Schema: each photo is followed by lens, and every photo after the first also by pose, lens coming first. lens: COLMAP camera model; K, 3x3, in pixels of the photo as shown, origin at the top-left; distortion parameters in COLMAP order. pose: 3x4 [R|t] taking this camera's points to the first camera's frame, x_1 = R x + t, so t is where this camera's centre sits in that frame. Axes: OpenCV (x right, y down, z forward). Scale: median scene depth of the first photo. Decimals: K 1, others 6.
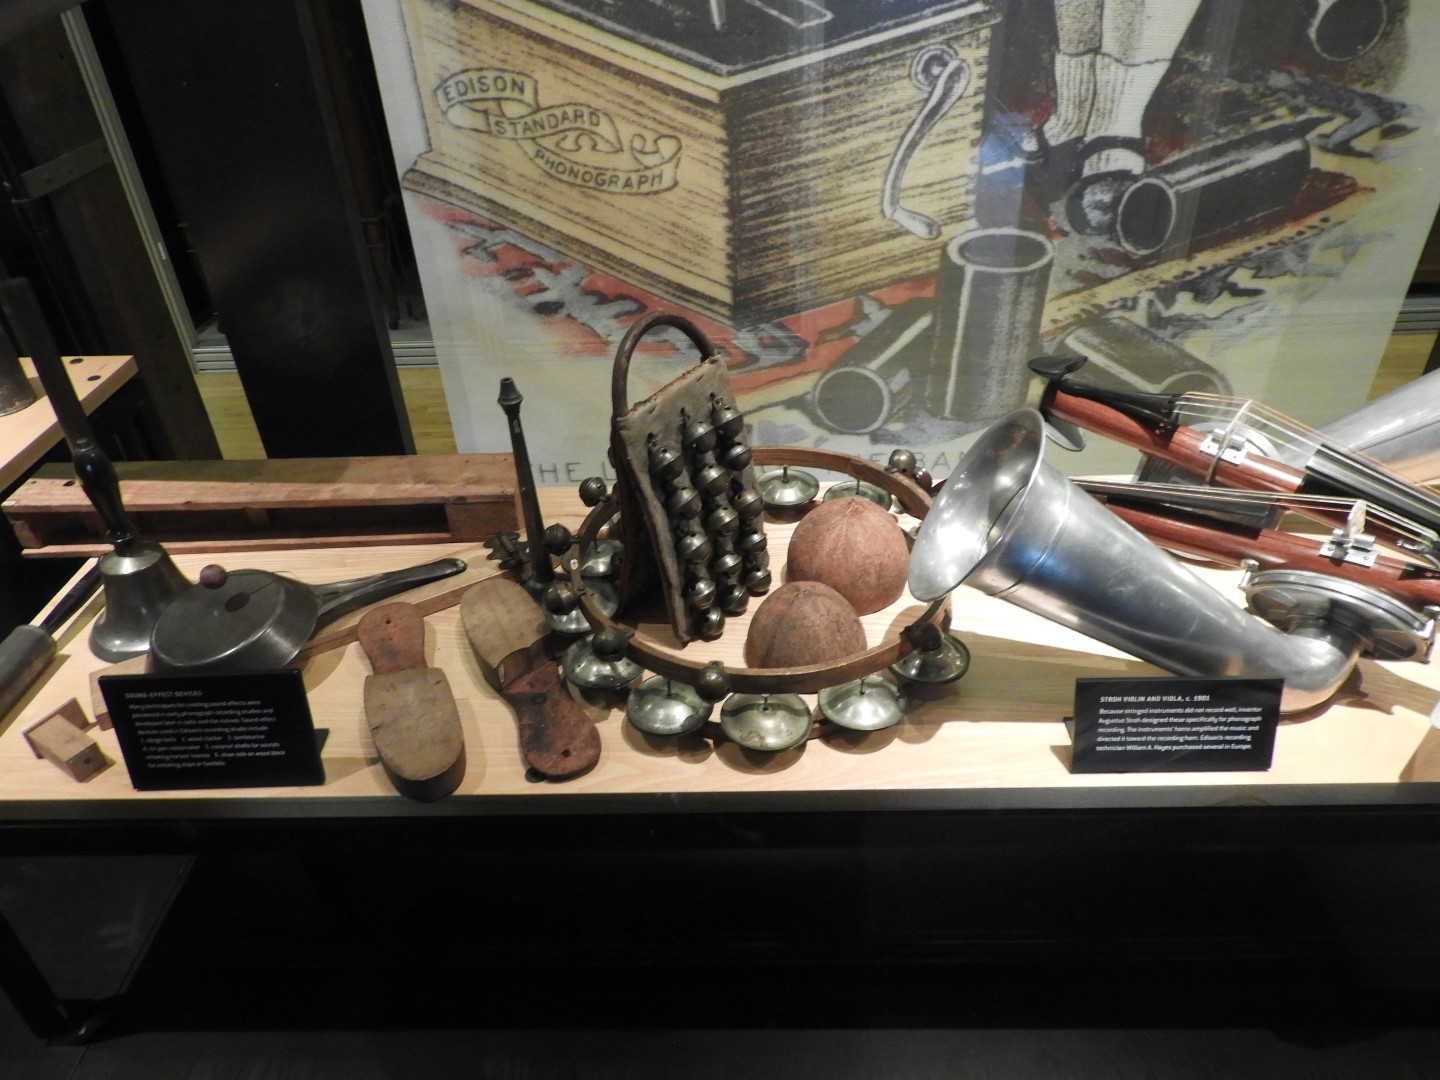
lens RADIAL K [[1011.4, 0, 720.6], [0, 1011.4, 537.1], [0, 0, 1]] dist [0.003647, -0.002973]
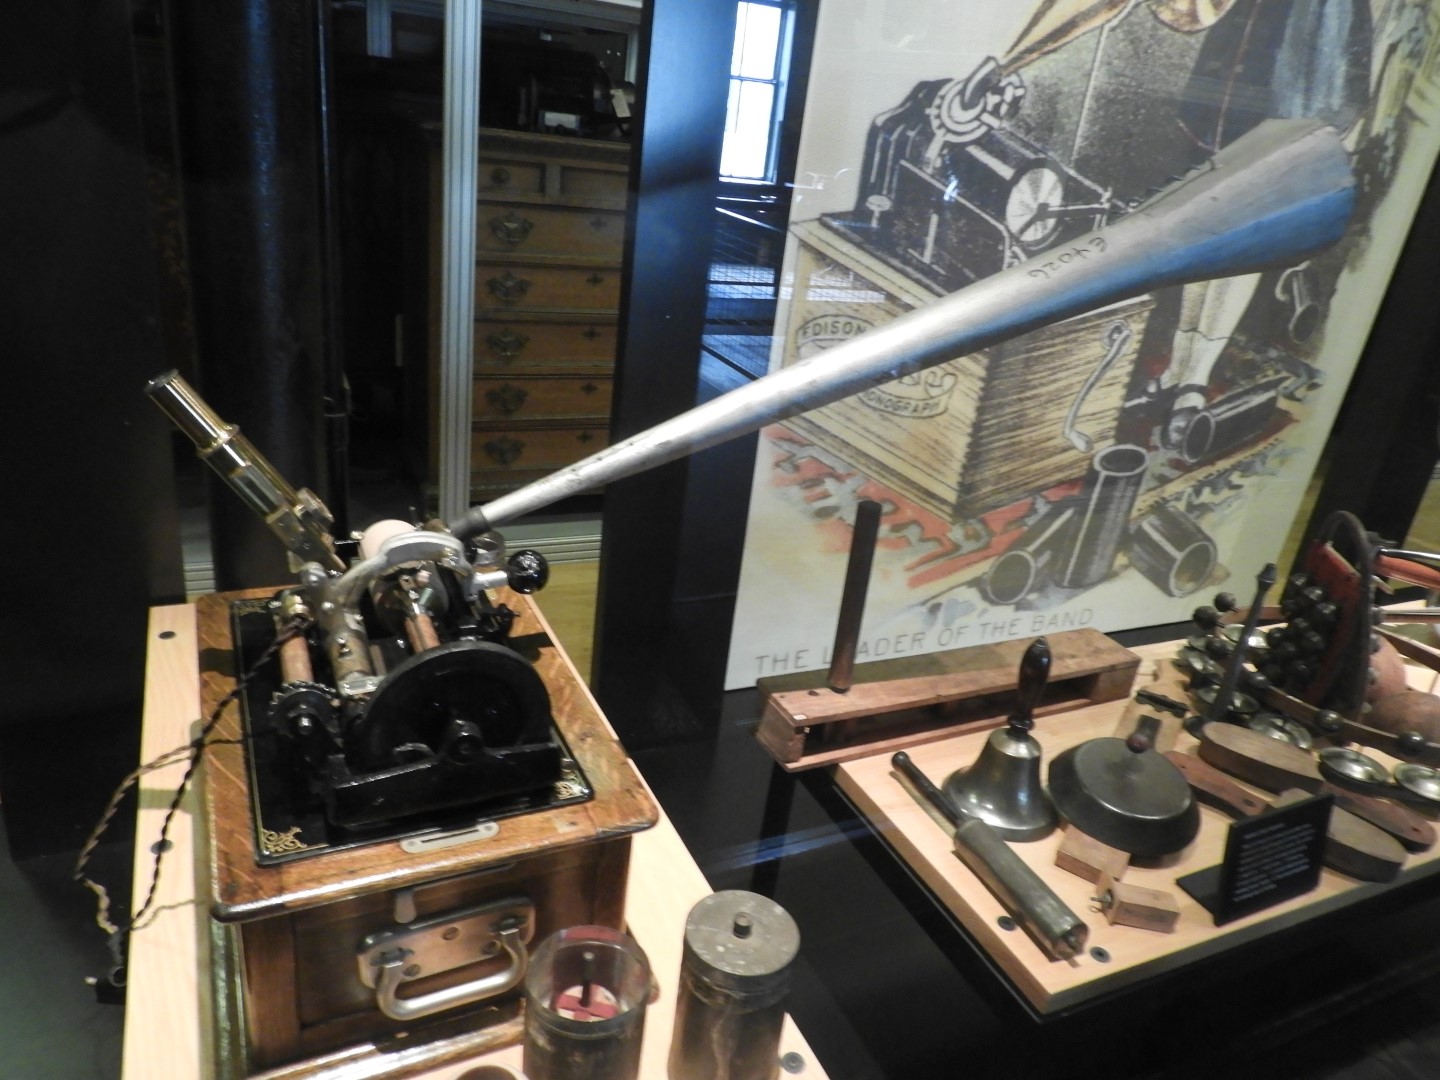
lens RADIAL K [[1011.4, 0, 726.6], [0, 1011.4, 539.2], [0, 0, 1]] dist [0.003647, -0.002973]
pose [[0.883295, -0.043384, 0.466806, -0.848119], [0.127951, 0.980216, -0.151011, -0.043357], [-0.451019, 0.193116, 0.871371, 0.078463]]
